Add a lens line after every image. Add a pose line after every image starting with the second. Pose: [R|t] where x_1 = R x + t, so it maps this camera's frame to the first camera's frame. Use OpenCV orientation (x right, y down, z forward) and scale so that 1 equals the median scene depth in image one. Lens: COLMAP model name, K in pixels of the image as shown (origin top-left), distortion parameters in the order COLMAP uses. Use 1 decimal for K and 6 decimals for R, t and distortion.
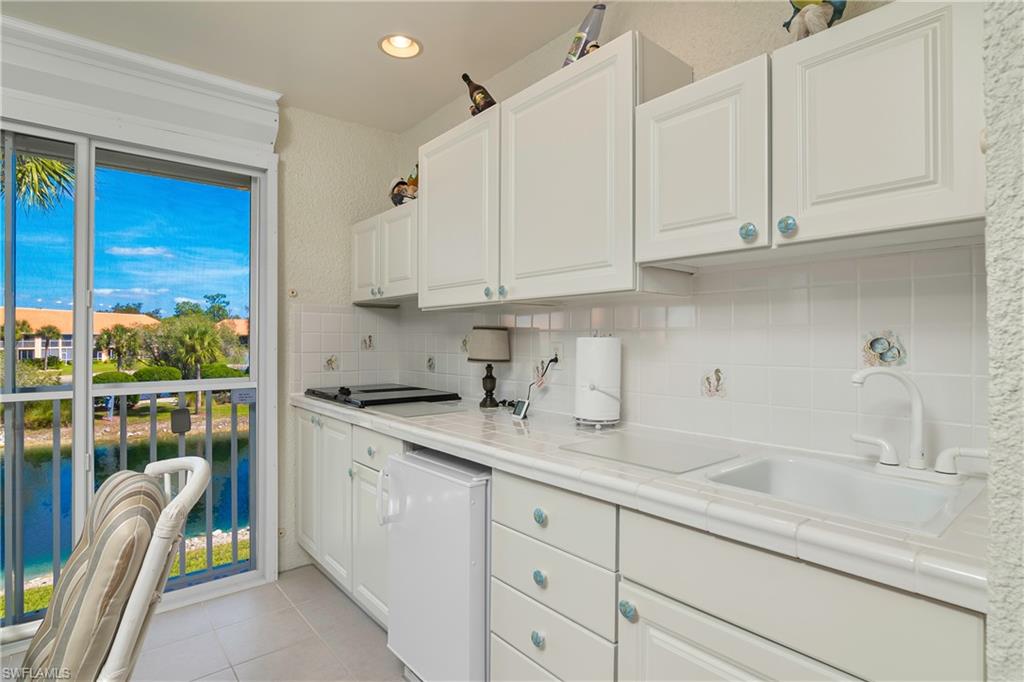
lens RADIAL K [[514.9, 0, 502.5], [0, 514.9, 338.1], [0, 0, 1]] dist [-0.036063, 0.000154]
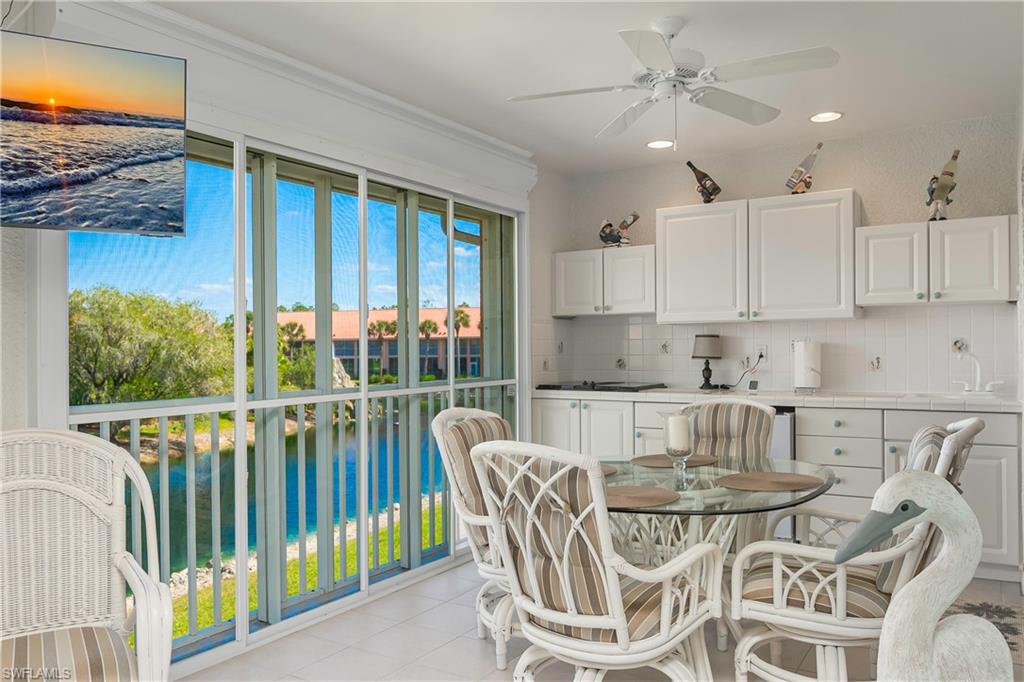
lens RADIAL K [[793.6, 0, 512.0], [0, 793.6, 341.0], [0, 0, 1]] dist [0.066379, 0.001025]
pose [[0.950369, -0.008017, 0.311023, -1.279284], [0.010254, 0.999932, -0.005559, 0.001588], [-0.310957, 0.008473, 0.950386, -1.014748]]
